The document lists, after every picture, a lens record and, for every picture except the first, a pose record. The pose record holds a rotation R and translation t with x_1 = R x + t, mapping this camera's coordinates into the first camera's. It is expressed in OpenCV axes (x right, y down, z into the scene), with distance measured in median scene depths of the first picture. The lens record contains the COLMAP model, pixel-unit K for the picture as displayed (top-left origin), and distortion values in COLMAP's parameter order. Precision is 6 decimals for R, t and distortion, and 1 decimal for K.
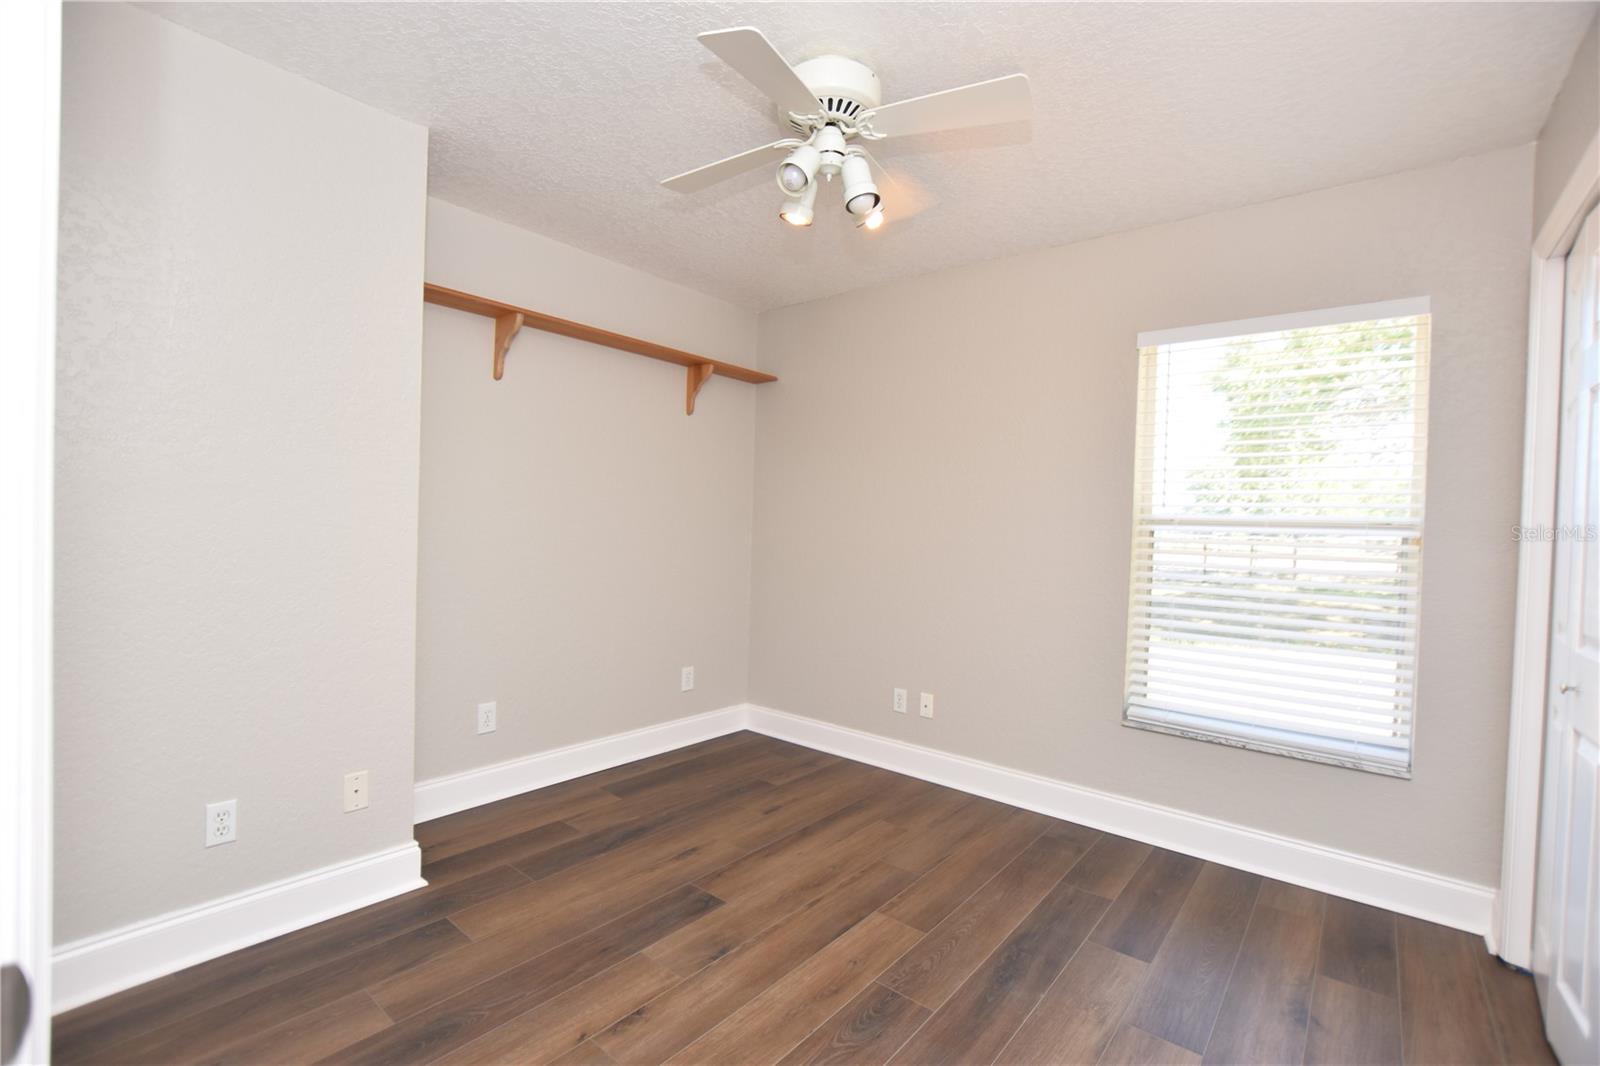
lens RADIAL K [[710.8, 0, 791.9], [0, 710.8, 536.7], [0, 0, 1]] dist [-0.026989, 0.000835]
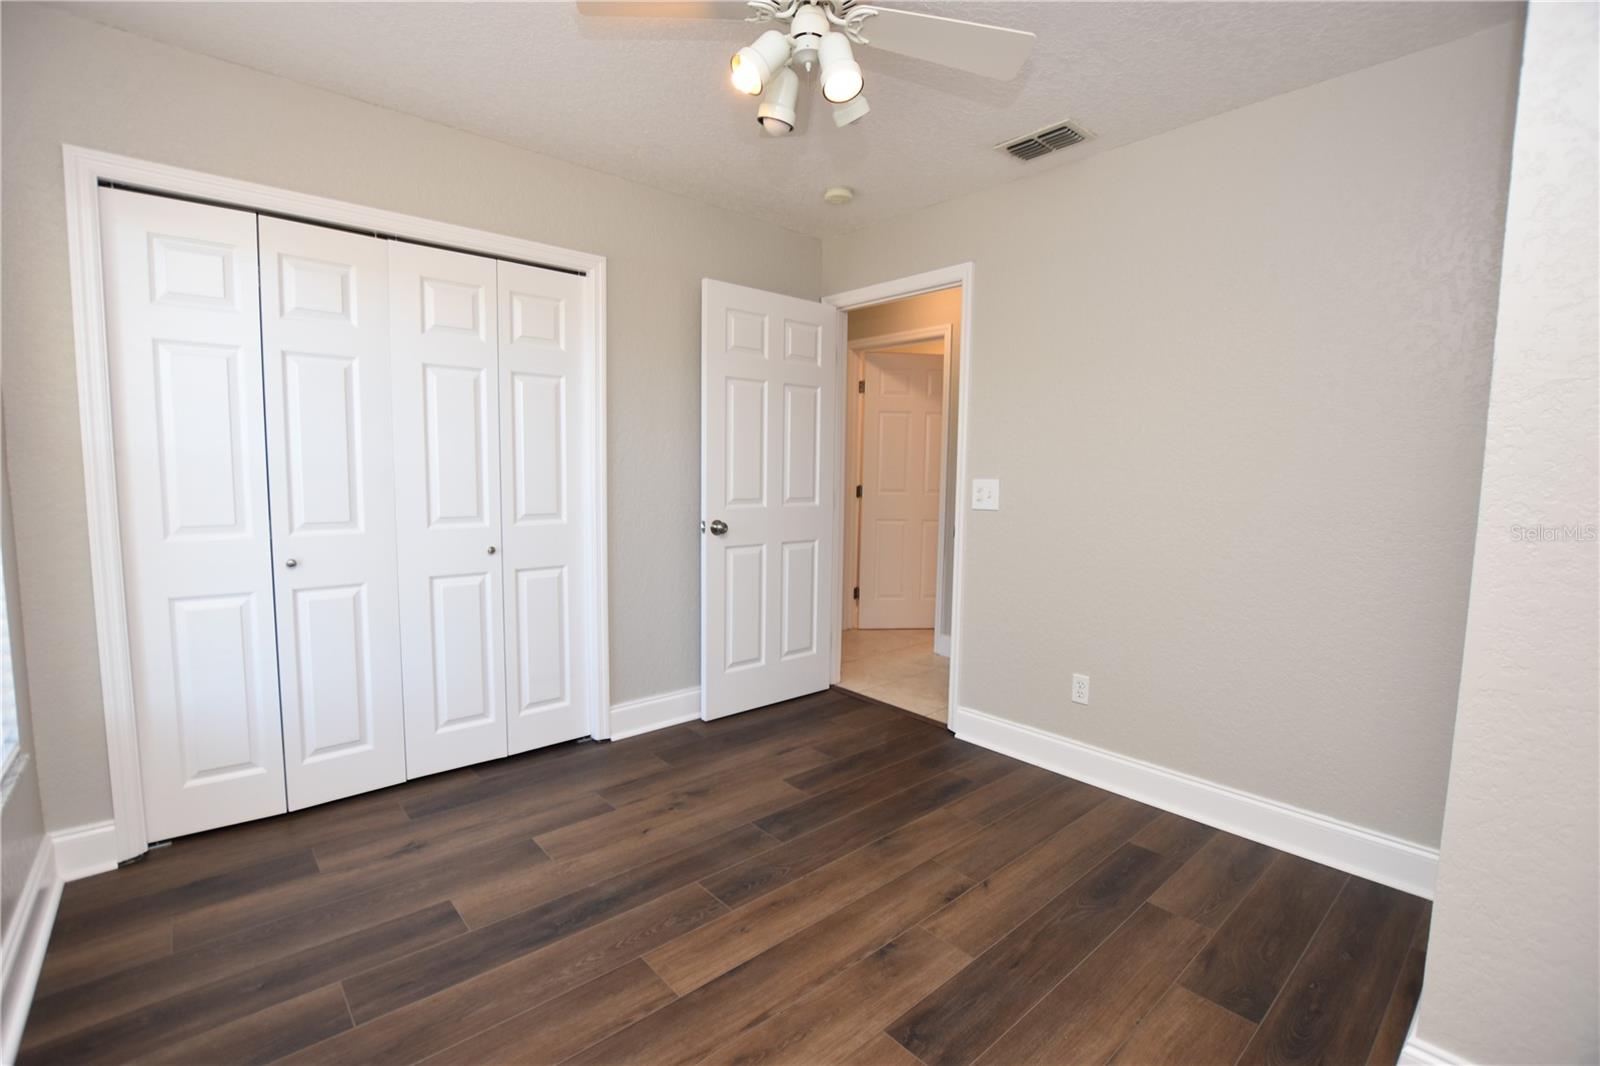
lens RADIAL K [[710.8, 0, 791.9], [0, 710.8, 536.7], [0, 0, 1]] dist [-0.026989, 0.000835]
pose [[-0.986944, -0.060695, 0.149193, -0.086315], [-0.042626, 0.991681, 0.121458, -0.044019], [-0.155324, 0.113513, -0.981320, 1.851042]]
